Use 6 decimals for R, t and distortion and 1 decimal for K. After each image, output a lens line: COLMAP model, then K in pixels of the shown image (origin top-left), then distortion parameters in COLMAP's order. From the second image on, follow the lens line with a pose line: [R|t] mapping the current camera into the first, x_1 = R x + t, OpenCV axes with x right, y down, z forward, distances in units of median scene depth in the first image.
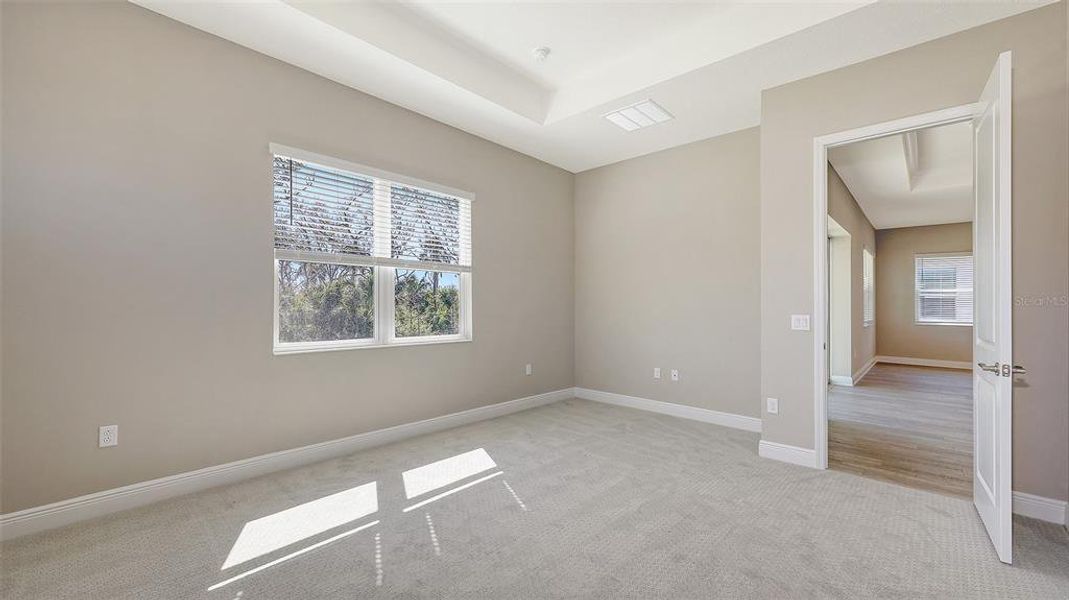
lens RADIAL K [[430.3, 0, 534.5], [0, 430.3, 300.0], [0, 0, 1]] dist [0.000363, 0.000037]
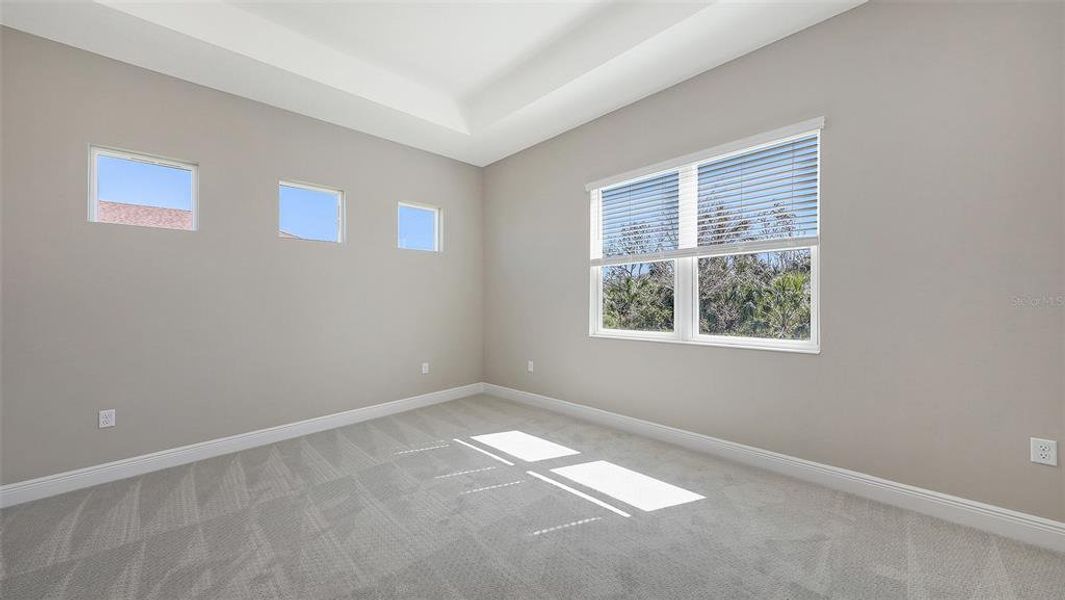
lens RADIAL K [[370.9, 0, 515.4], [0, 370.9, 302.5], [0, 0, 1]] dist [0.000512, -0.000016]
pose [[-0.059616, 0.004148, -0.998213, 0.572288], [0.021016, 0.999775, 0.002899, 0.010608], [0.998000, -0.020805, -0.059689, 0.808935]]
